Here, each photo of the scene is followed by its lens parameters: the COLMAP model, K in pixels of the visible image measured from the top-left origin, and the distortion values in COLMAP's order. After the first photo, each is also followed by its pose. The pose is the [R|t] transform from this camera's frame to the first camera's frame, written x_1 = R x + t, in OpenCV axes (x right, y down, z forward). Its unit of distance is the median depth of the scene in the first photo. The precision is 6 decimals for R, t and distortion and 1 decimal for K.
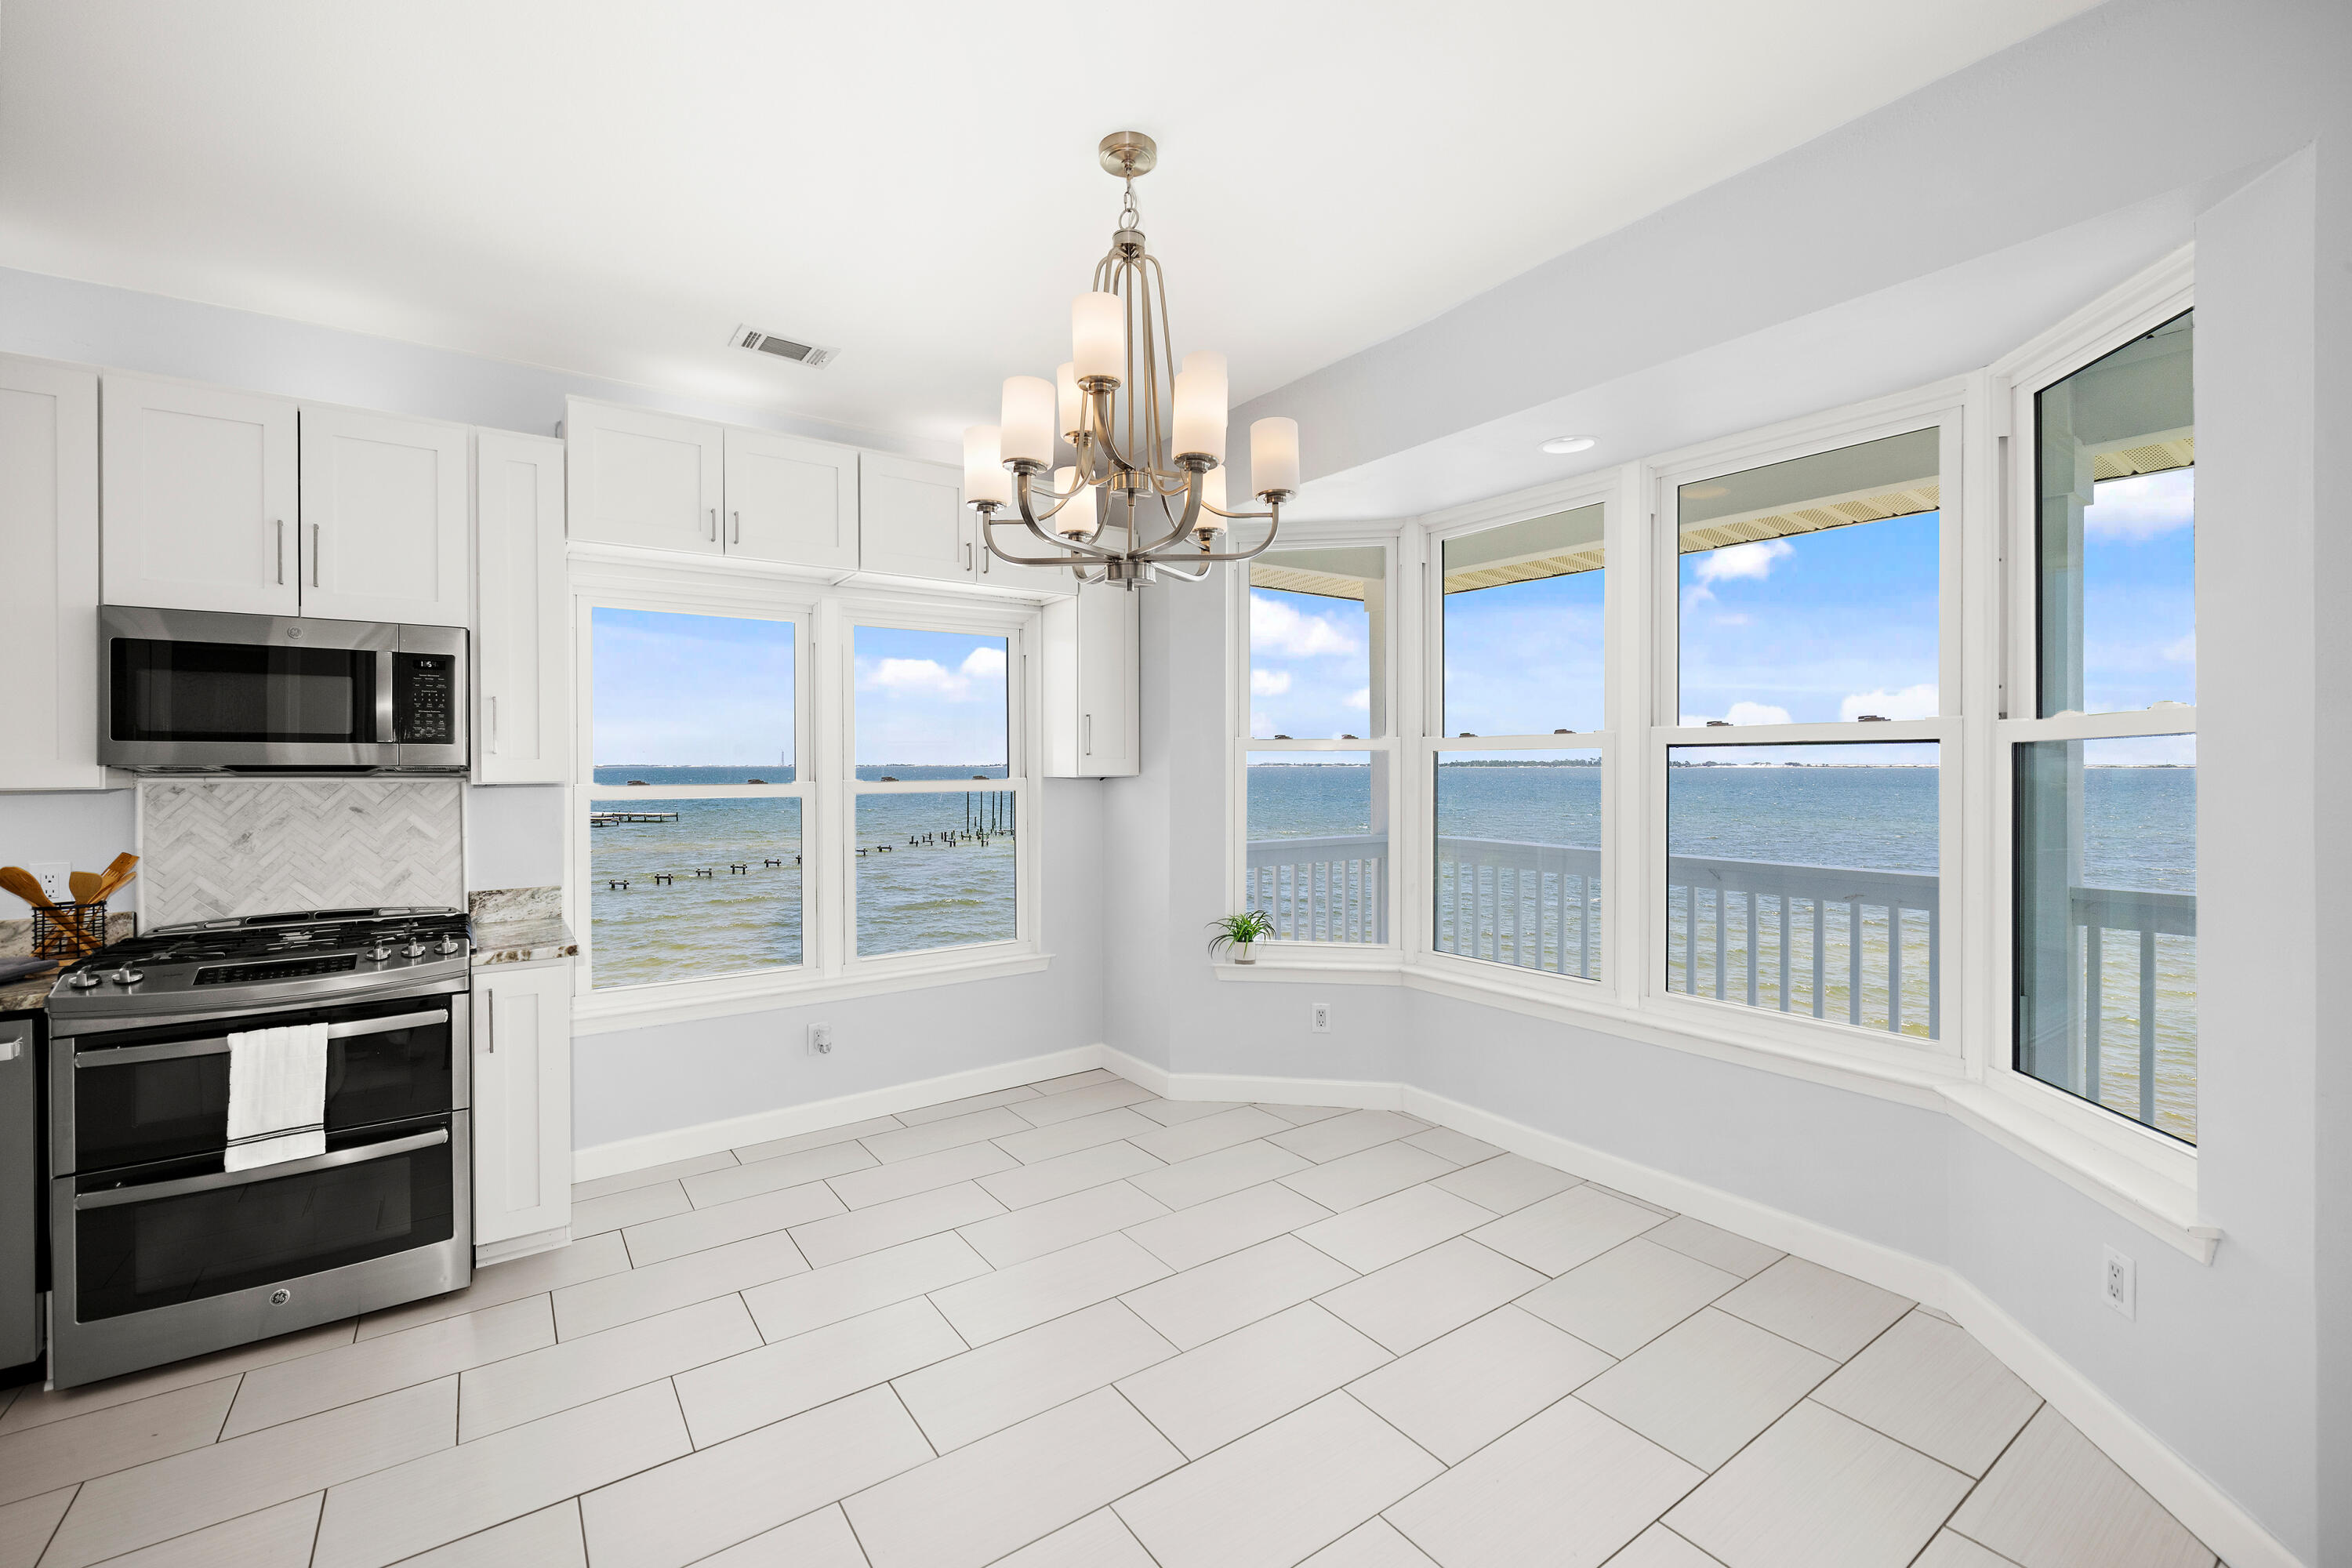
lens RADIAL K [[992.2, 0, 1160.4], [0, 992.2, 771.6], [0, 0, 1]] dist [-0.001757, 0.000037]
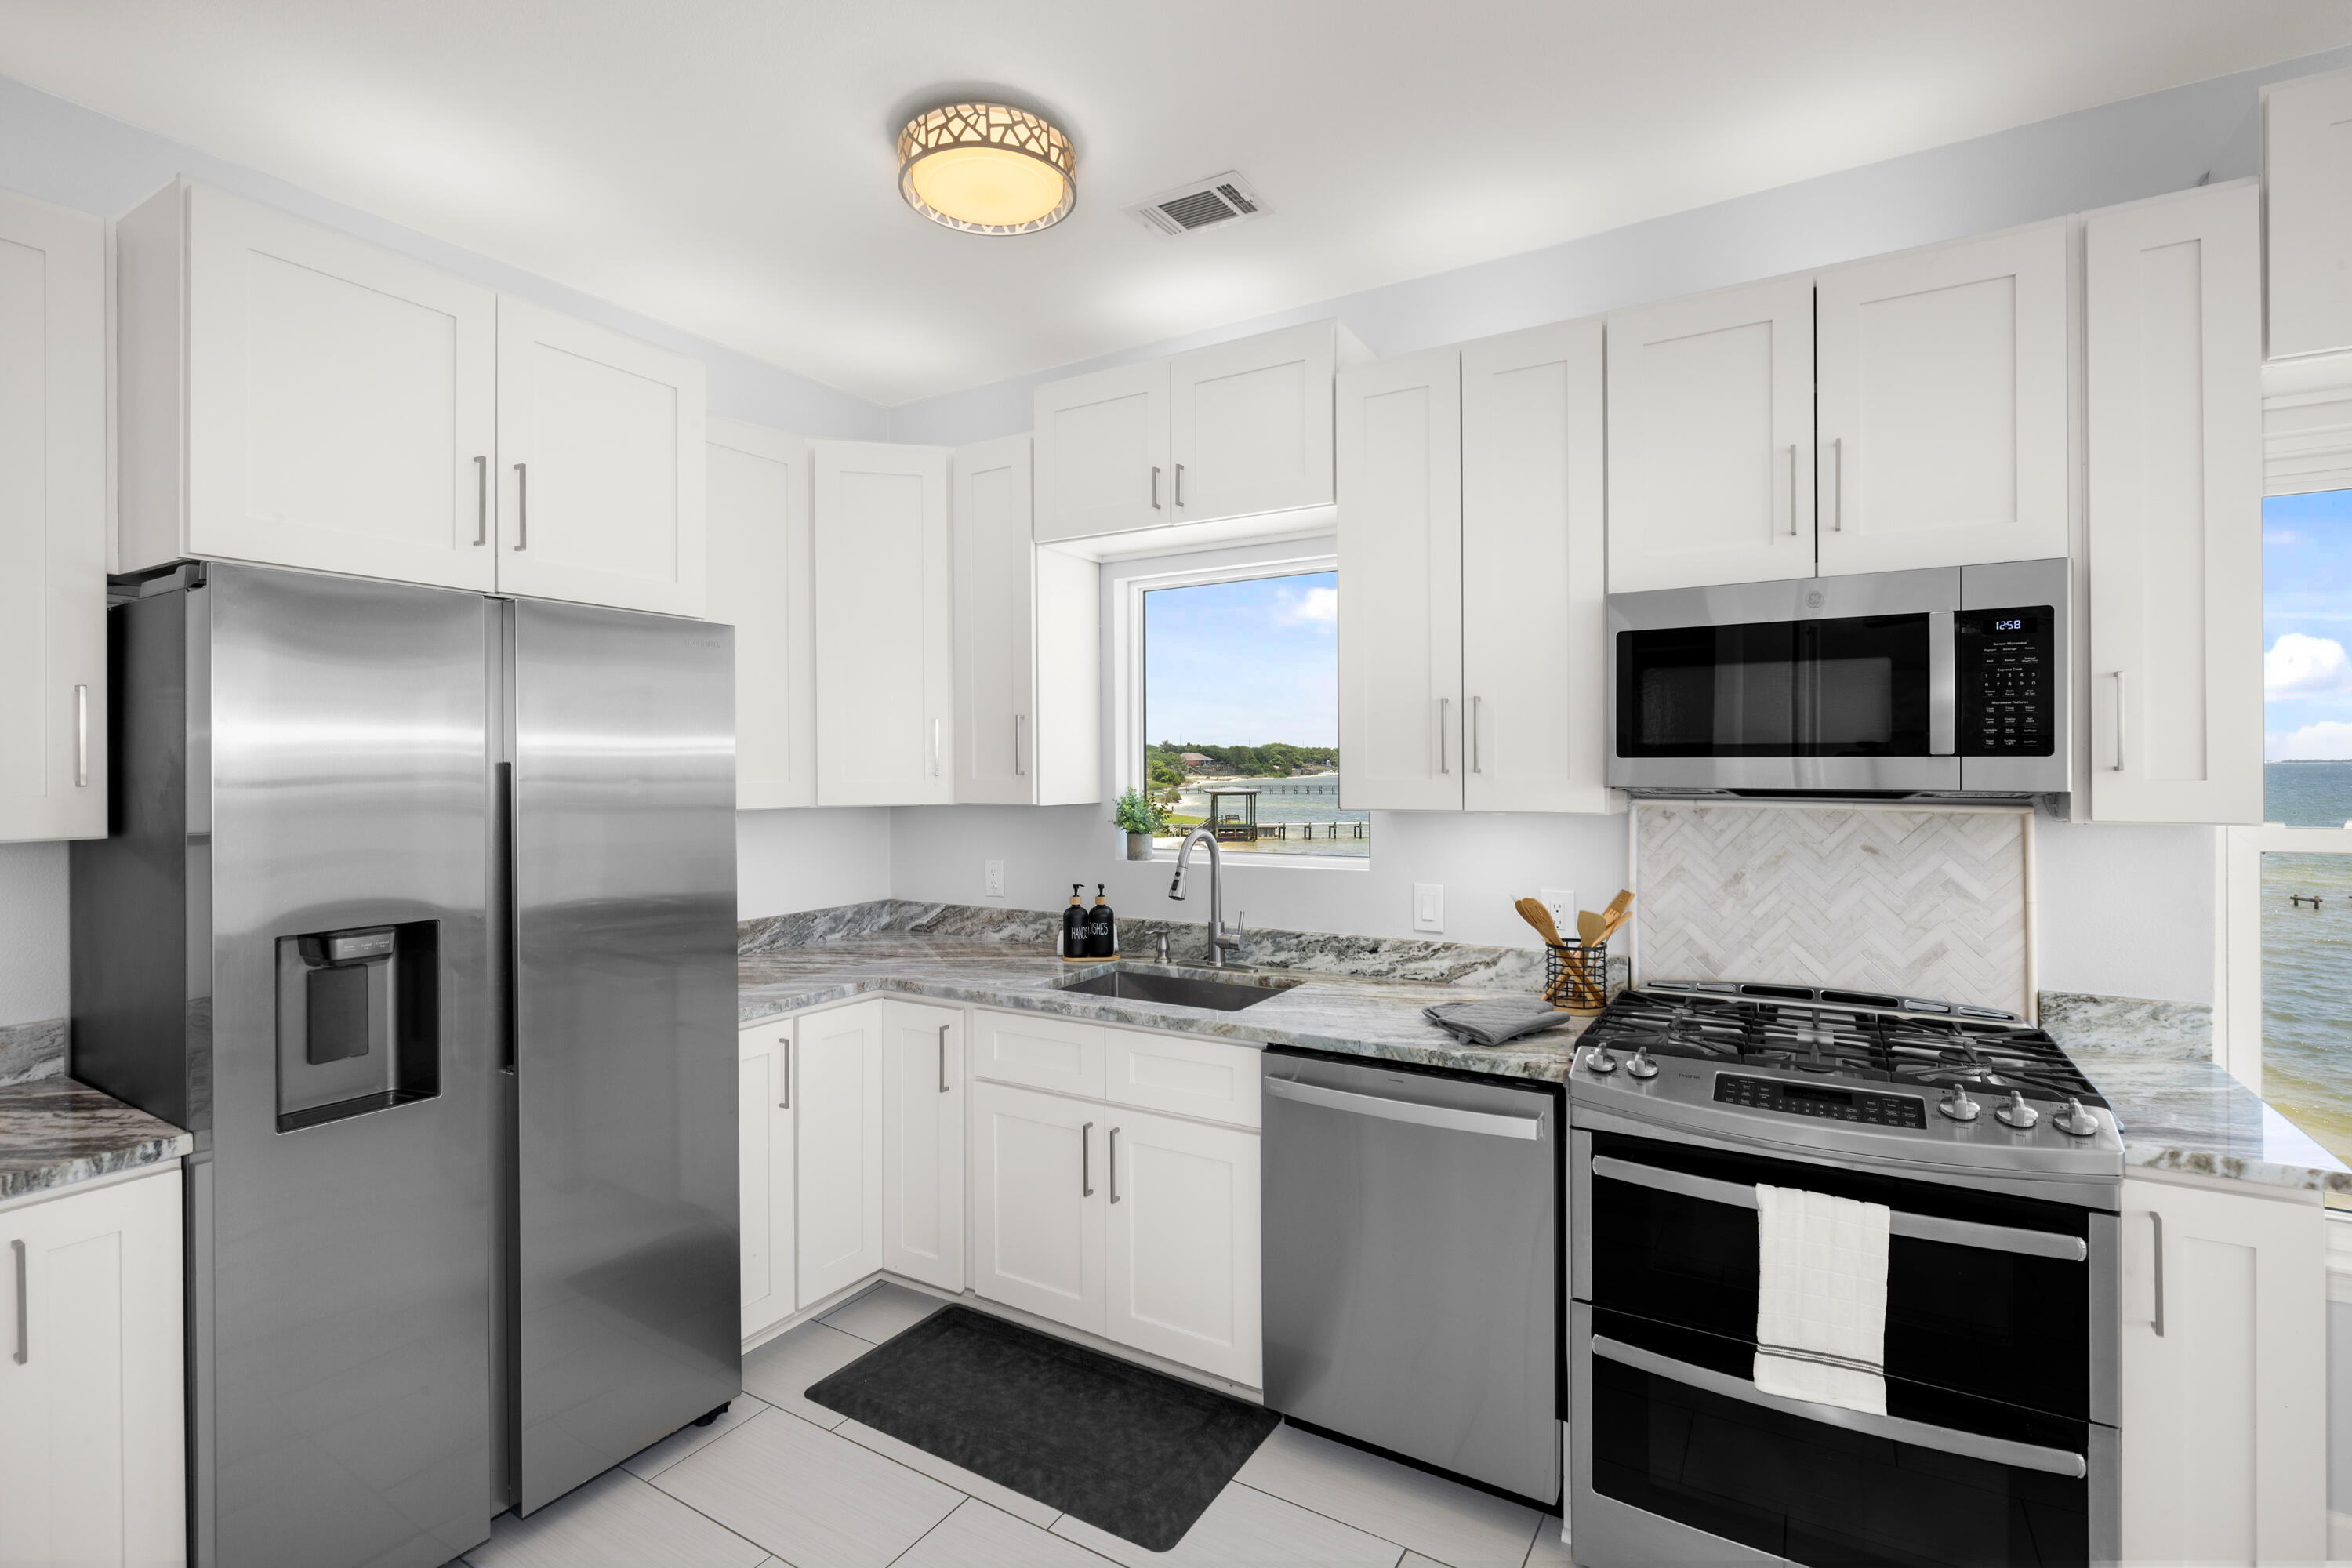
lens RADIAL K [[1071.2, 0, 1182.6], [0, 1071.2, 758.4], [0, 0, 1]] dist [-0.004828, -0.000172]
pose [[0.410803, -0.003693, -0.911716, -0.358343], [-0.003506, 0.999978, -0.005631, -0.021618], [0.911717, 0.005510, 0.410781, 0.275984]]
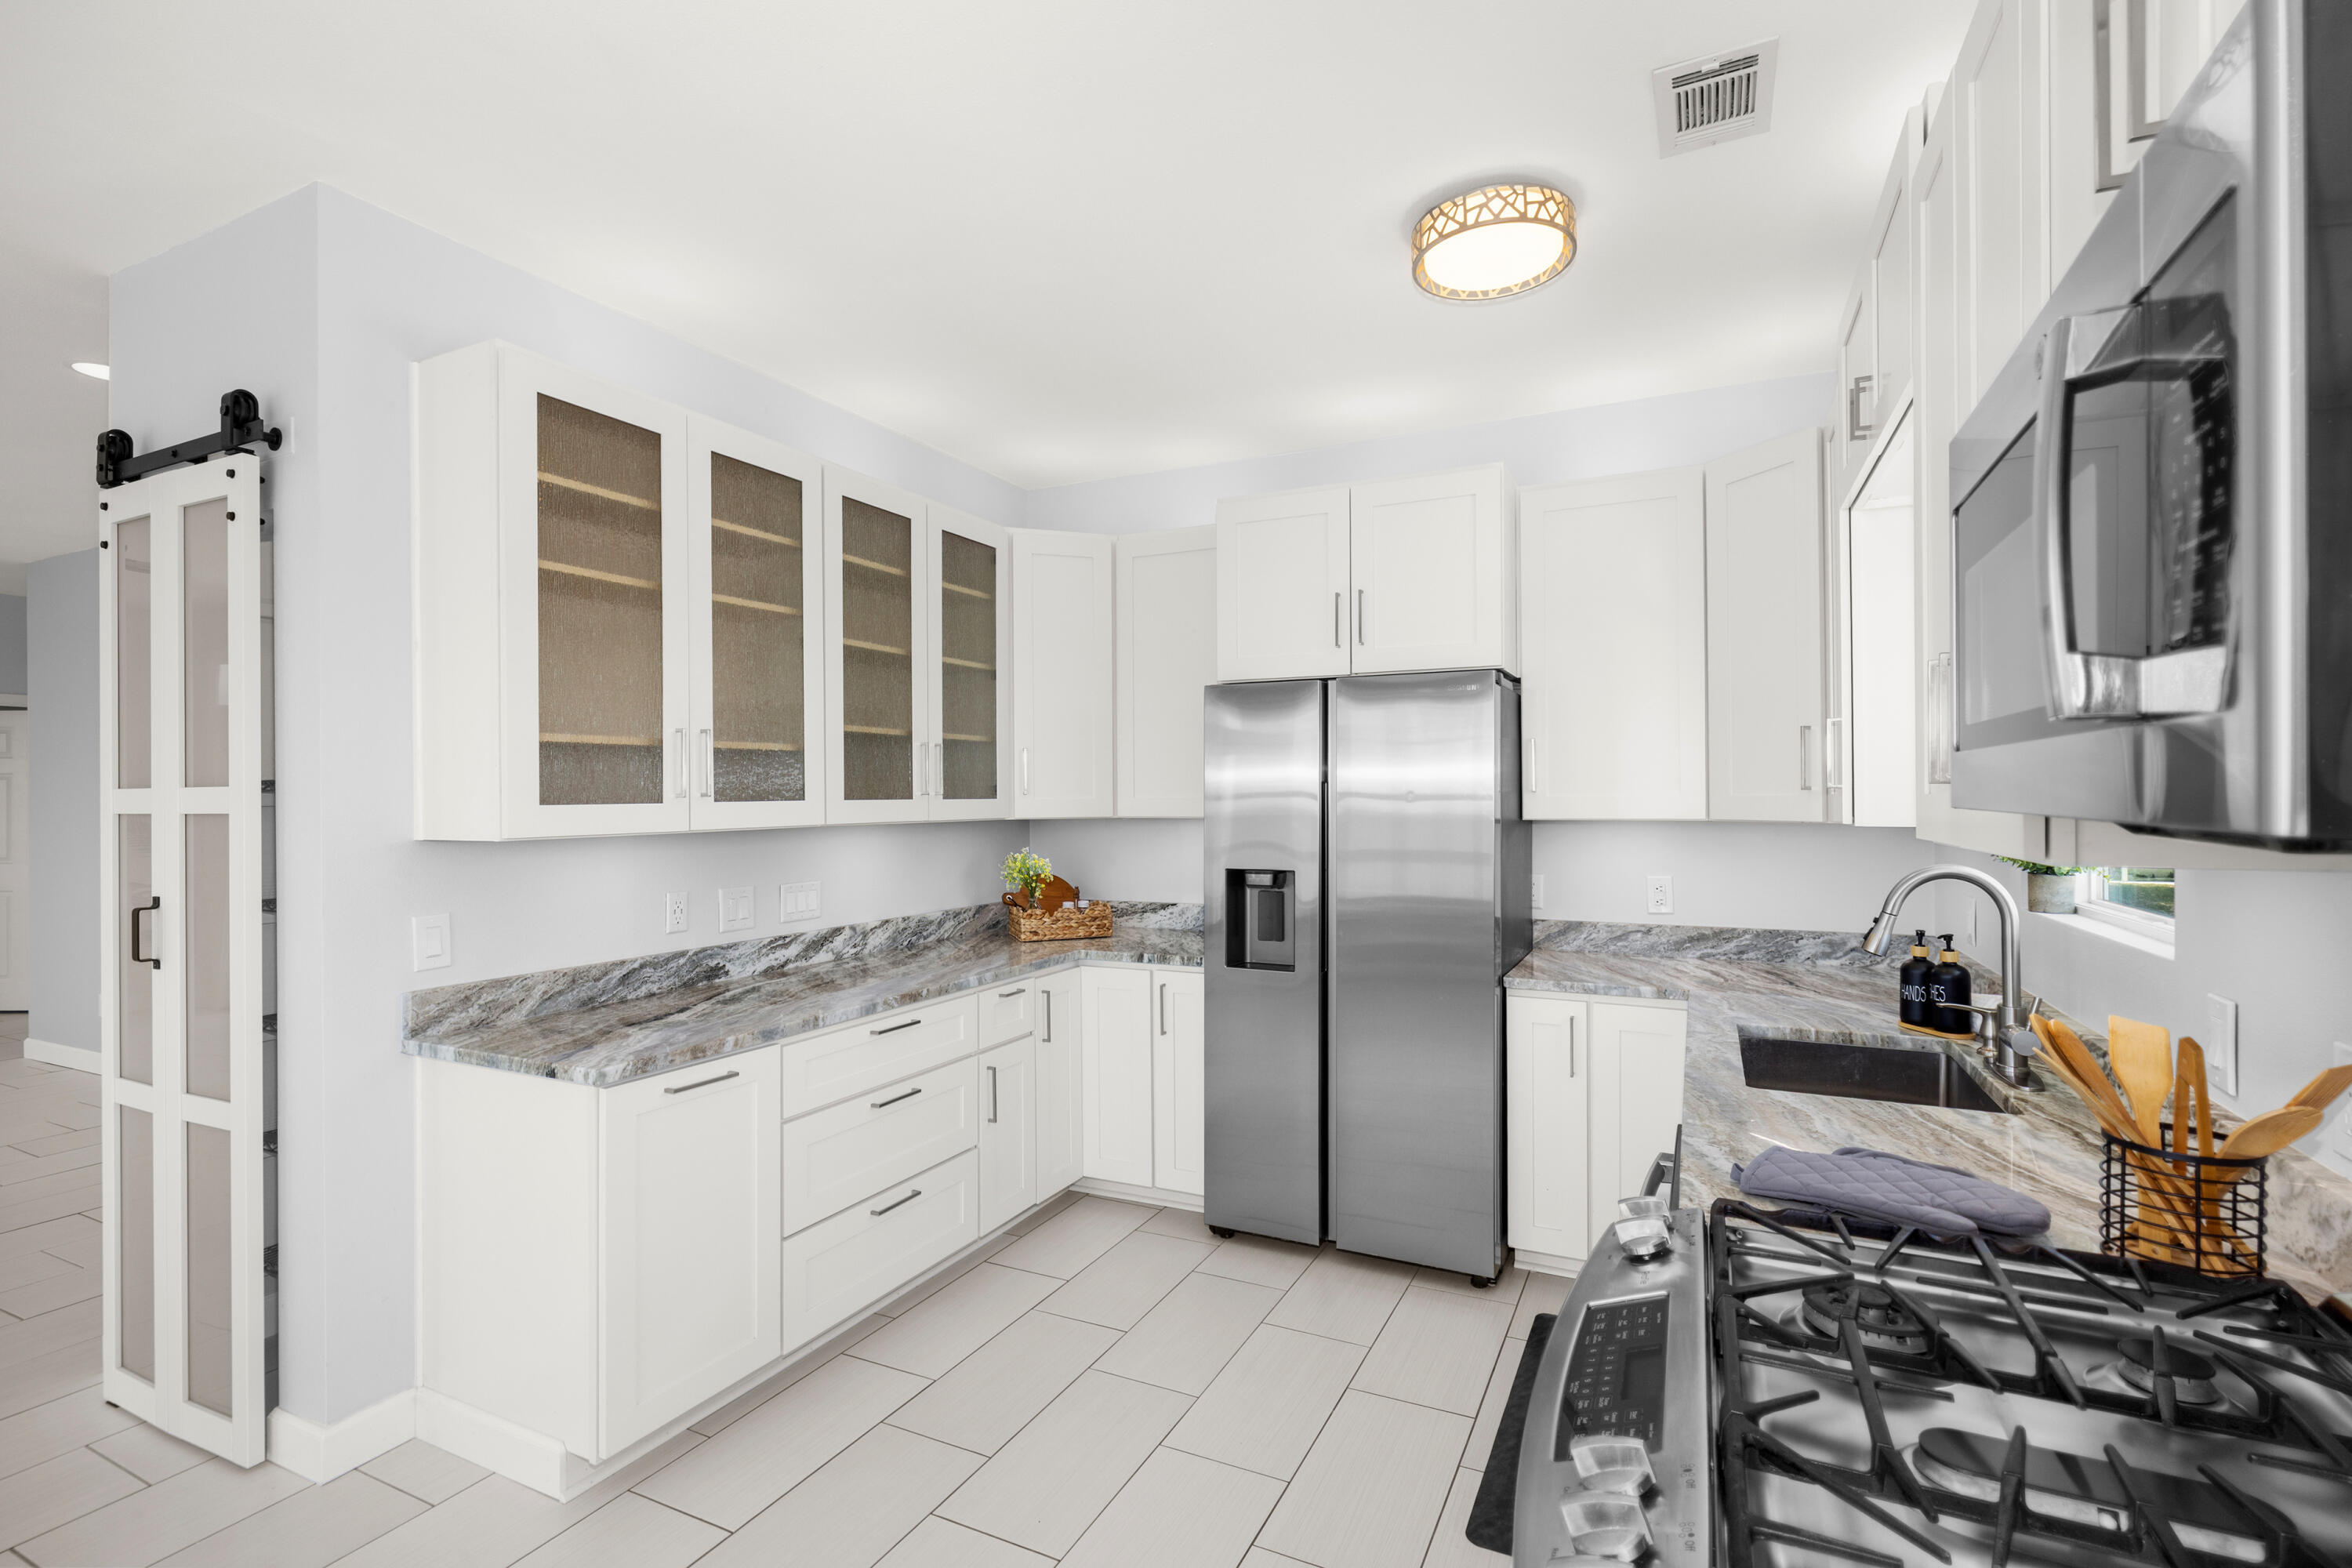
lens RADIAL K [[1065.9, 0, 1184.0], [0, 1065.9, 791.2], [0, 0, 1]] dist [-0.002656, -0.000471]
pose [[-0.872907, 0.008297, -0.487816, -0.488970], [0.006875, 0.999965, 0.004707, -0.016555], [0.487838, 0.000755, -0.872934, 1.112442]]
